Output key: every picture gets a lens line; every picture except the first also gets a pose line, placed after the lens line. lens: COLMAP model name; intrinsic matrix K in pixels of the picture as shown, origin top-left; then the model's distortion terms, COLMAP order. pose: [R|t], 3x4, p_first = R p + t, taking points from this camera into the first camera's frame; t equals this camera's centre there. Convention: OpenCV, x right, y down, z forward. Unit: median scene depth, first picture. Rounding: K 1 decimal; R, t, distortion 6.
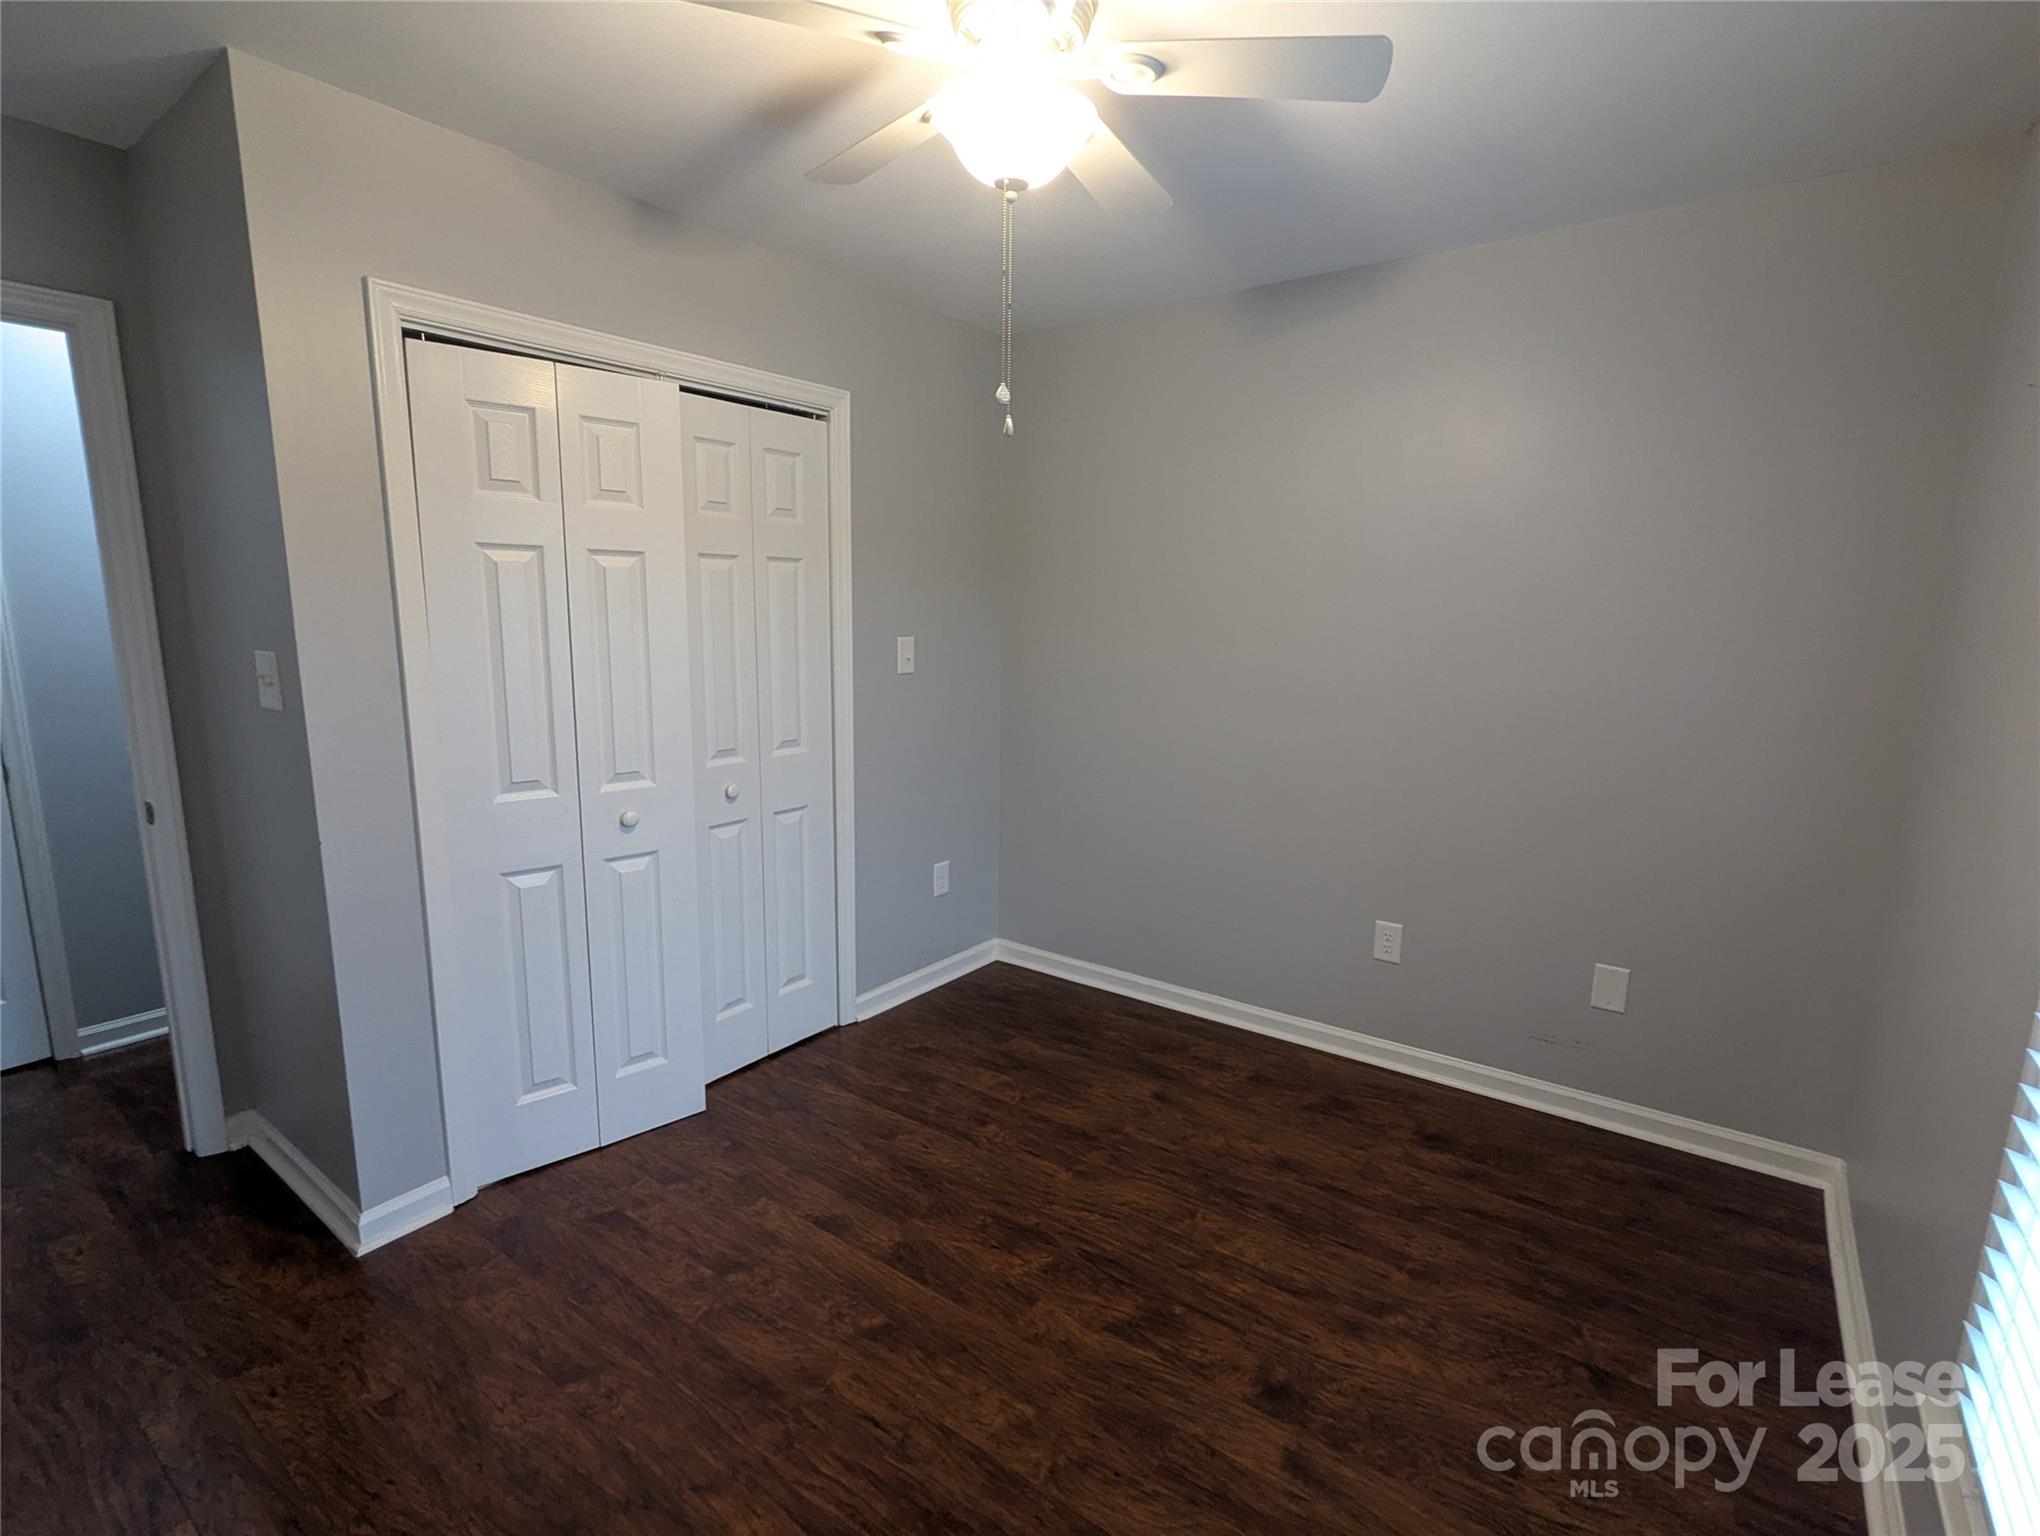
lens RADIAL K [[964.2, 0, 1020.0], [0, 964.2, 768.0], [0, 0, 1]] dist [0.001032, 0.000840]
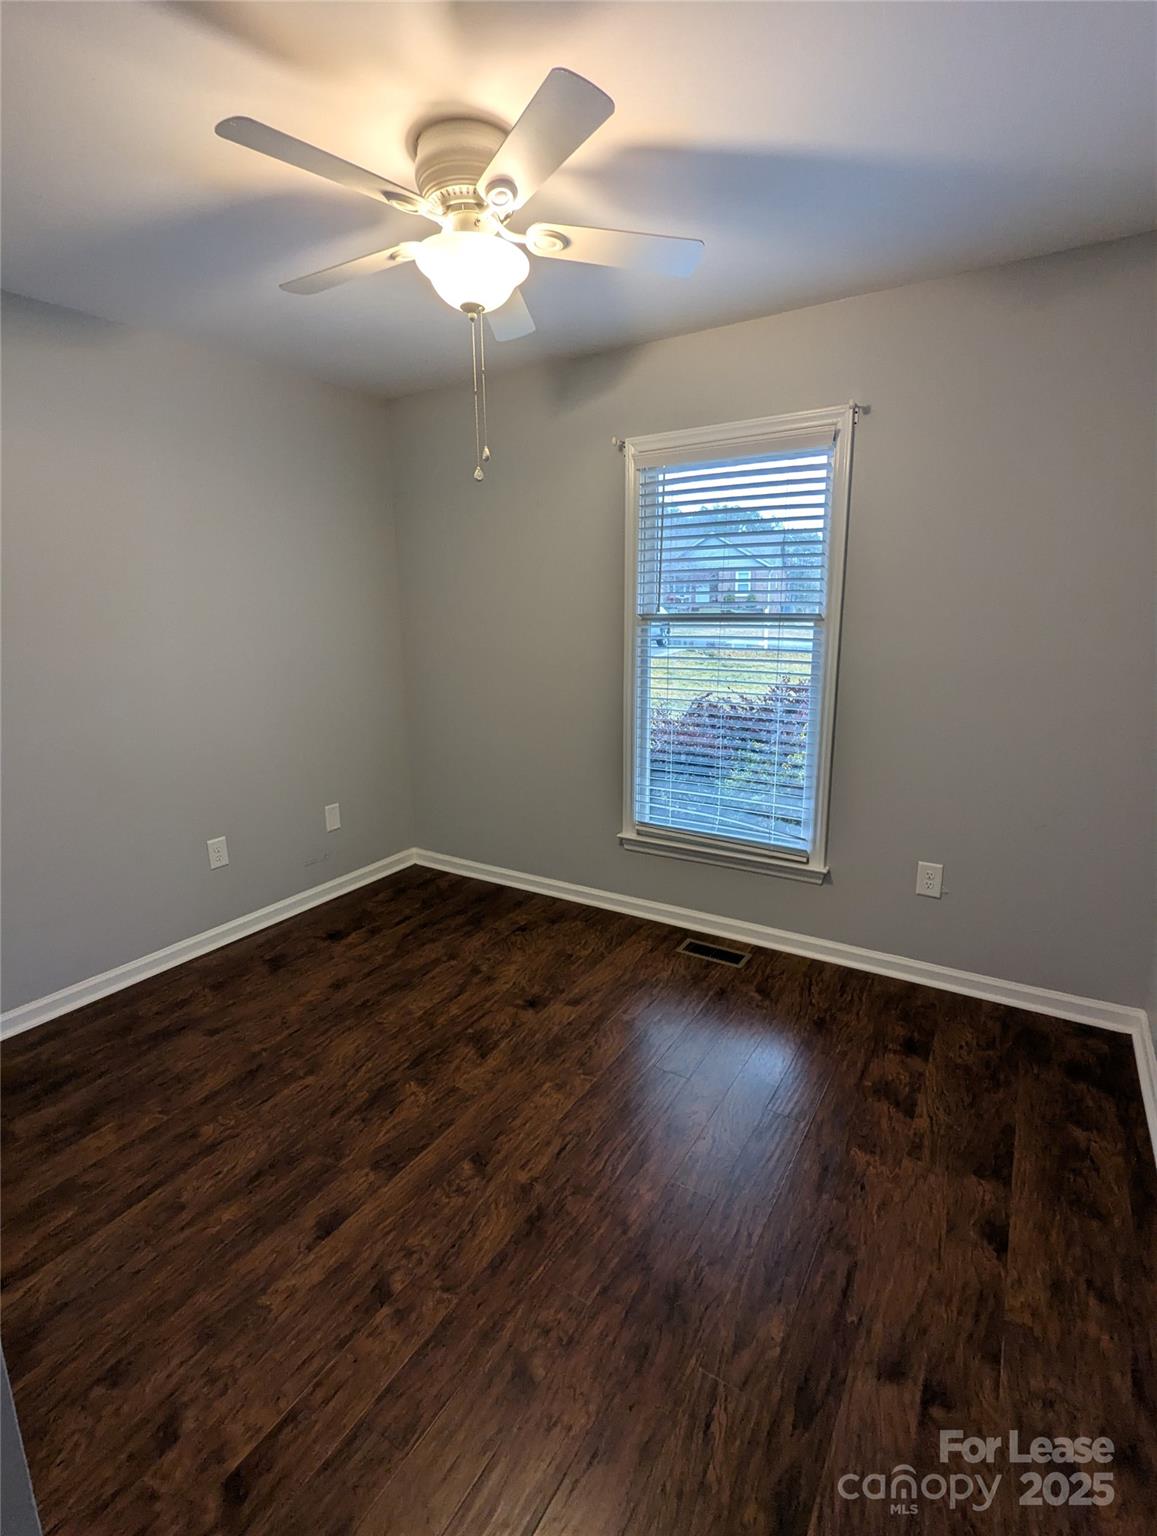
lens RADIAL K [[726.0, 0, 578.5], [0, 726.0, 768.0], [0, 0, 1]] dist [0.001032, 0.000840]
pose [[-0.071187, -0.226892, 0.971315, -0.863240], [0.183479, 0.954191, 0.236338, -0.116187], [-0.980443, 0.195040, -0.026296, 0.688088]]
